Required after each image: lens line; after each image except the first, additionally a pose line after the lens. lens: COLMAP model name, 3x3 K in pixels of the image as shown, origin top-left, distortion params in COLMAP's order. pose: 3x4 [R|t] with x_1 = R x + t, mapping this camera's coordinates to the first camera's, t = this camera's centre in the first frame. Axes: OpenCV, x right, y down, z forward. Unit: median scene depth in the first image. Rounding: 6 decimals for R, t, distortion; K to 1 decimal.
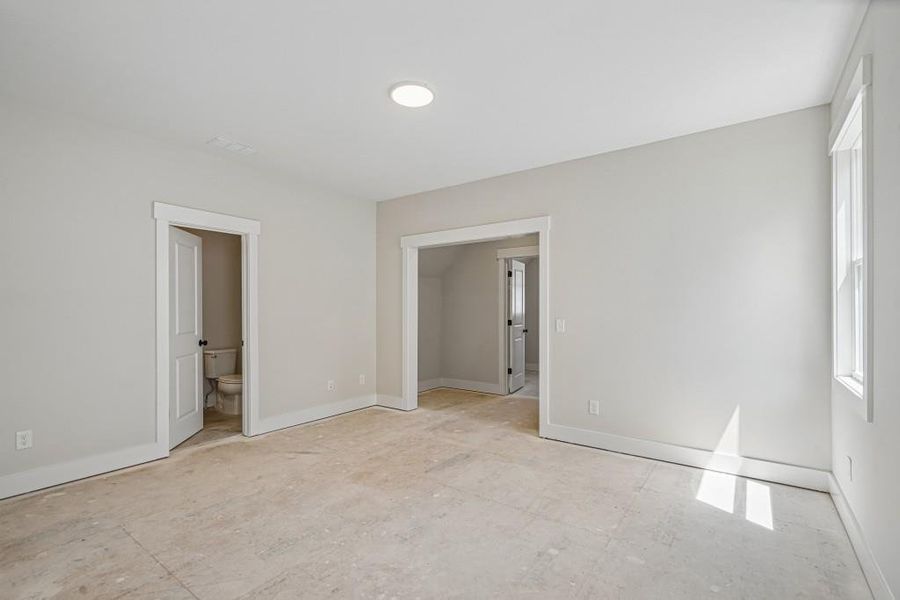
lens RADIAL K [[417.4, 0, 447.5], [0, 417.4, 303.4], [0, 0, 1]] dist [-0.002722, 0.001024]
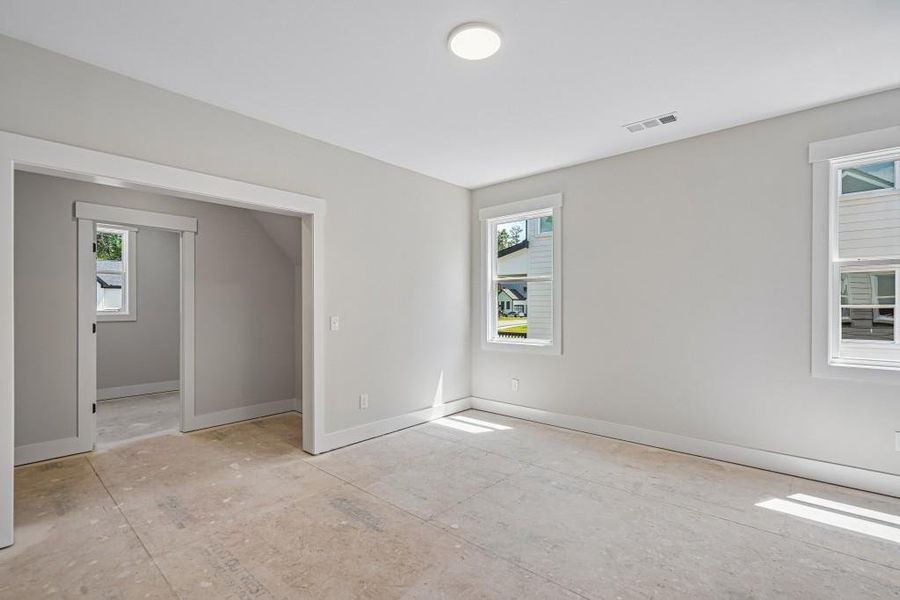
lens RADIAL K [[417.4, 0, 448.0], [0, 417.4, 303.6], [0, 0, 1]] dist [-0.002722, 0.001024]
pose [[0.093197, 0.002628, 0.995644, -0.650594], [-0.008868, 0.999959, -0.001810, 0.010457], [-0.995608, -0.008661, 0.093216, 0.705499]]
